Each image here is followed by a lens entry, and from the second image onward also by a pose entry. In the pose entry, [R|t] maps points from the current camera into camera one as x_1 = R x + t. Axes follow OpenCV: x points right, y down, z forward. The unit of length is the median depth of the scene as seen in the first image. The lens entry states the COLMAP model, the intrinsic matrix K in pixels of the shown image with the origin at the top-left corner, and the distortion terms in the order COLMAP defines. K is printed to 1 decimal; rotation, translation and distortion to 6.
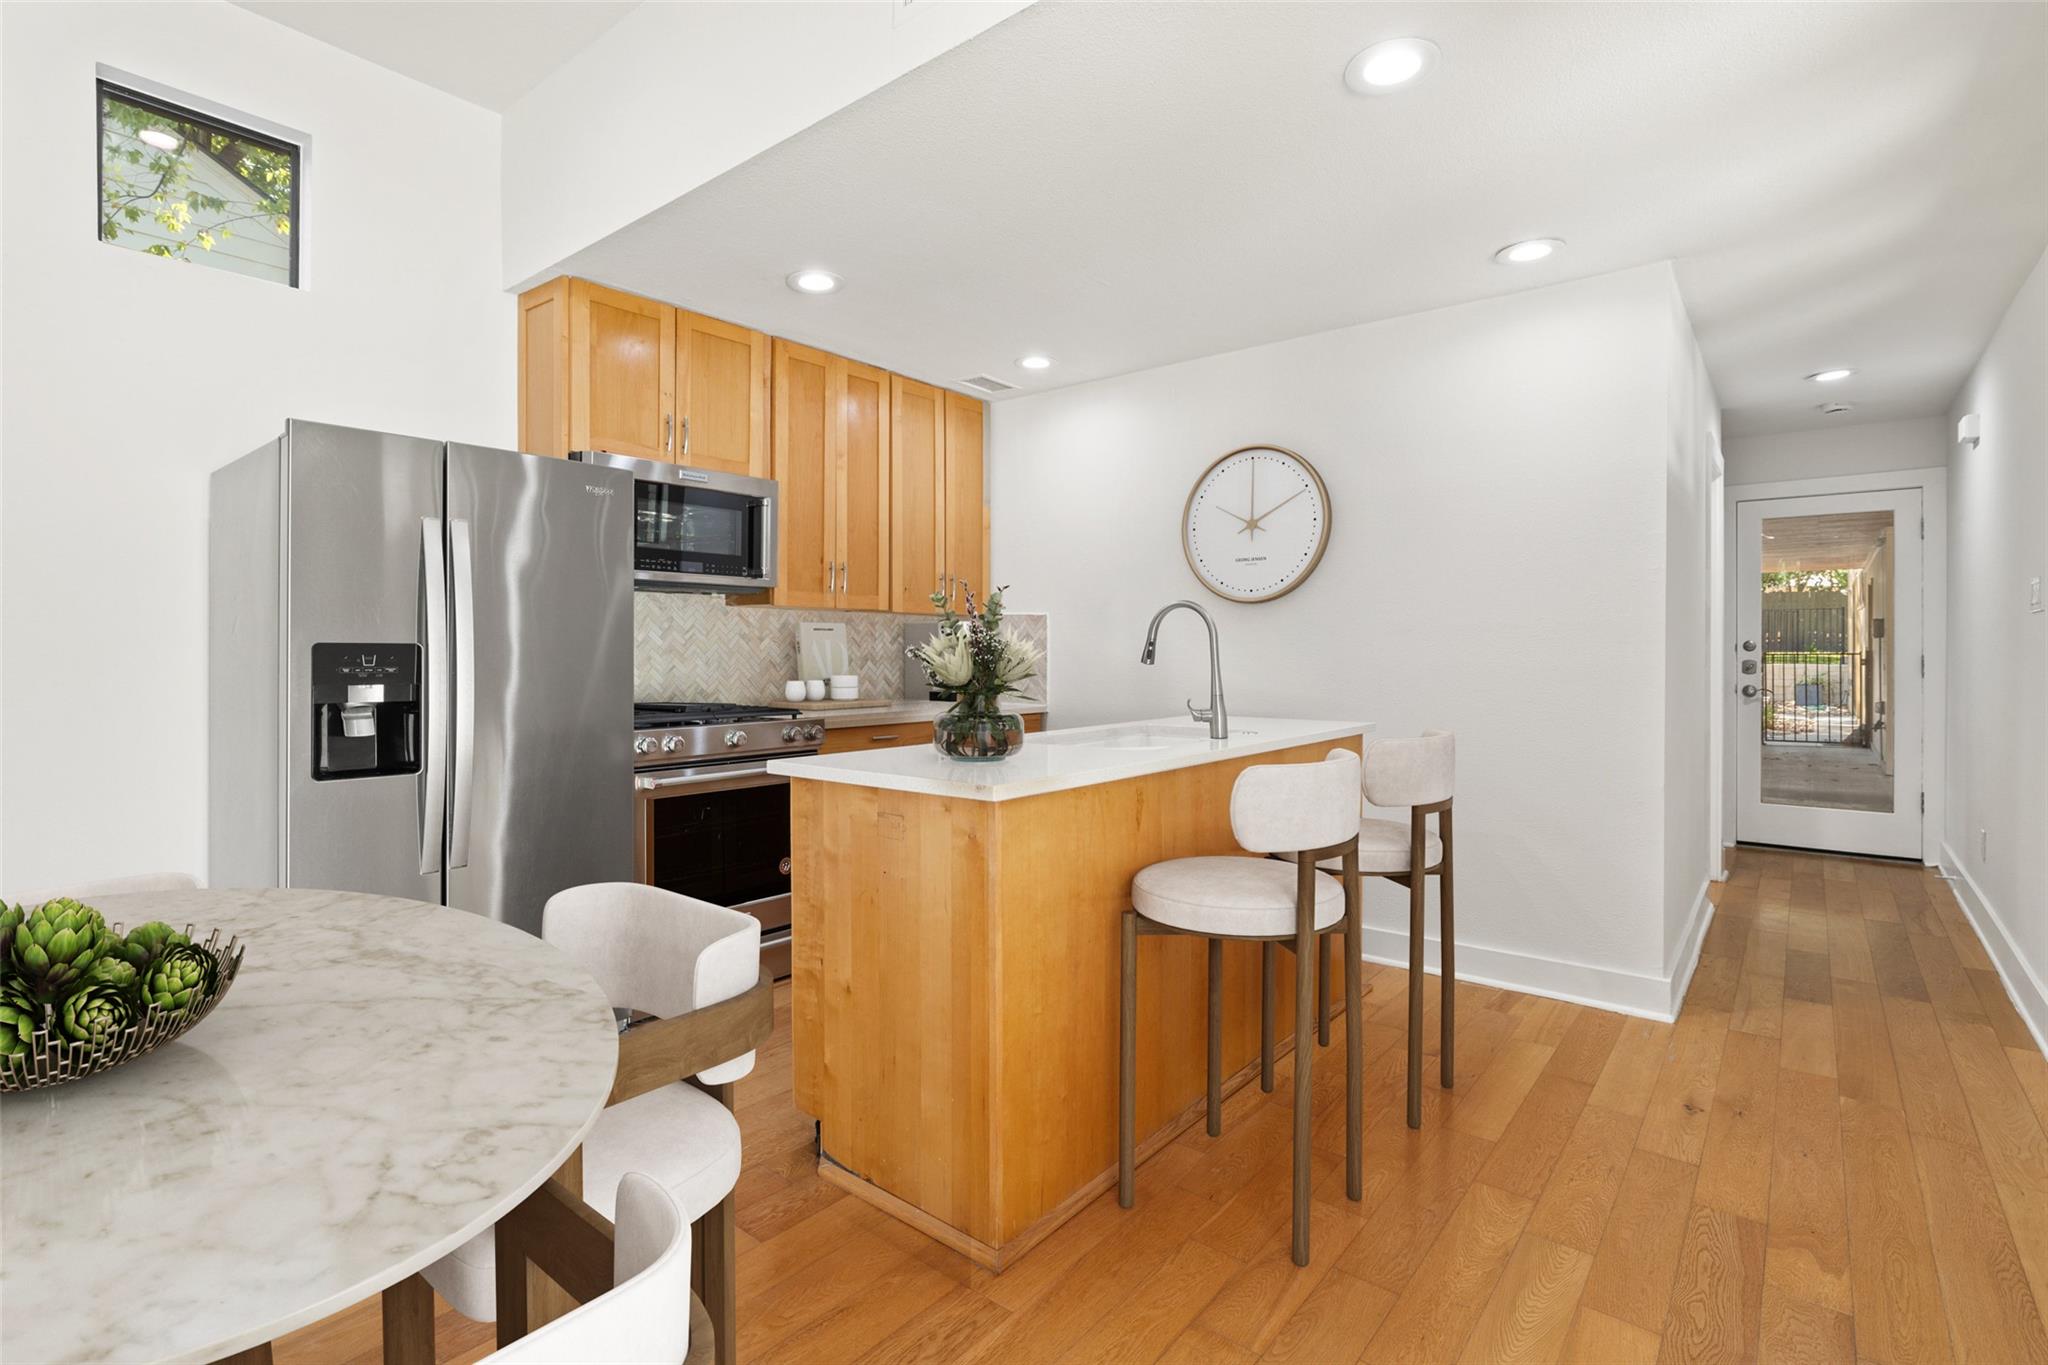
lens RADIAL K [[965.8, 0, 1015.2], [0, 965.8, 659.9], [0, 0, 1]] dist [-0.003077, 0.001039]
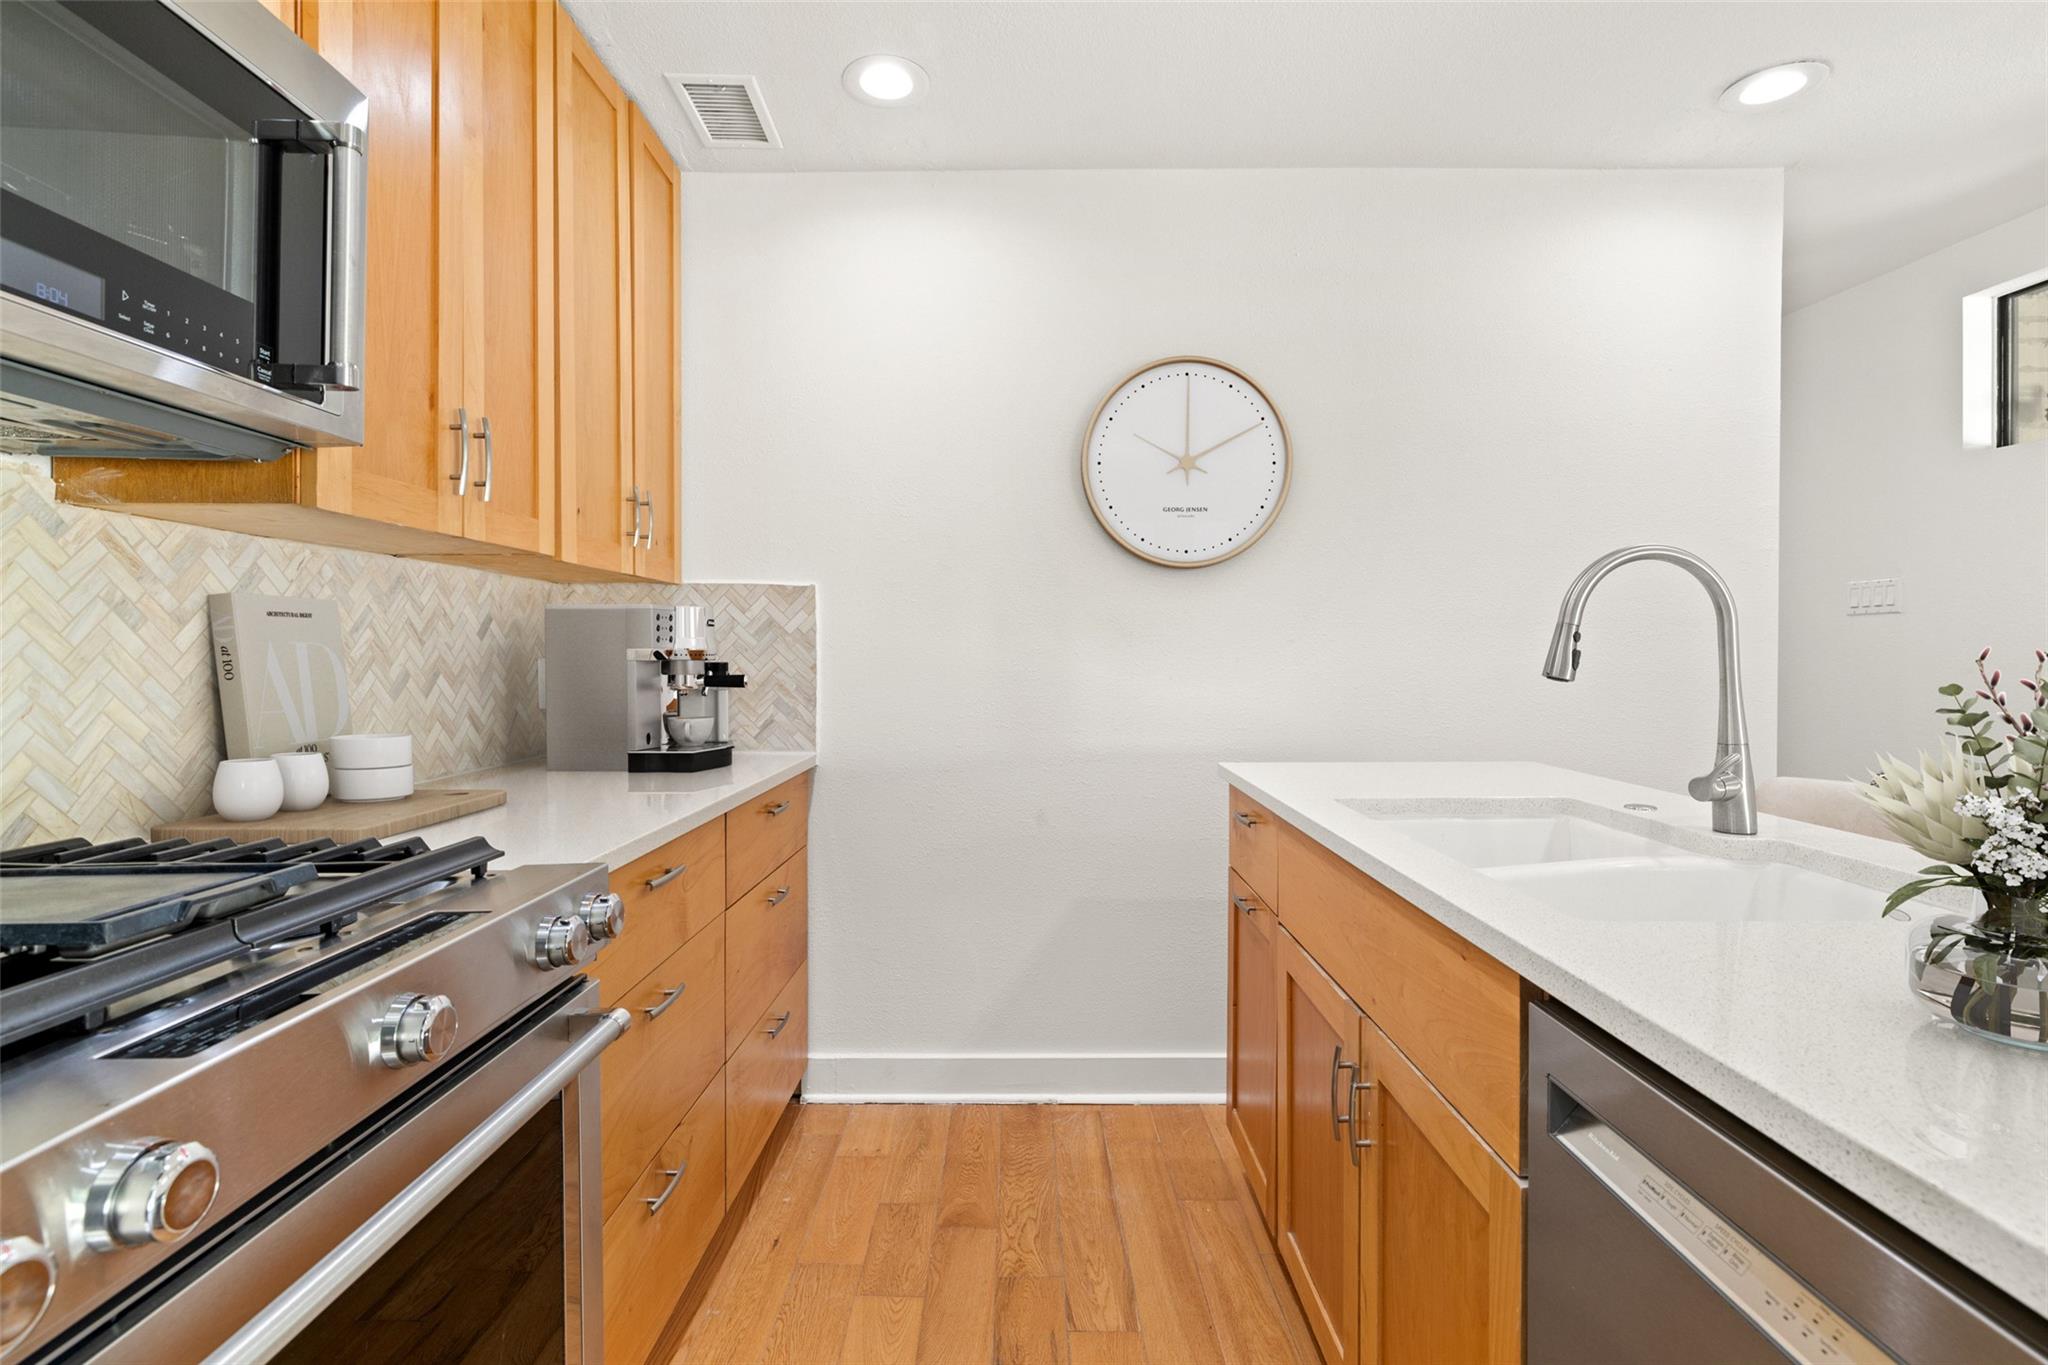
lens RADIAL K [[965.8, 0, 1015.2], [0, 965.8, 659.9], [0, 0, 1]] dist [-0.003077, 0.001039]
pose [[0.776579, -0.006641, 0.629984, -0.254445], [0.006810, 0.999975, 0.002146, -0.006279], [-0.629983, 0.002624, 0.776605, 0.578444]]
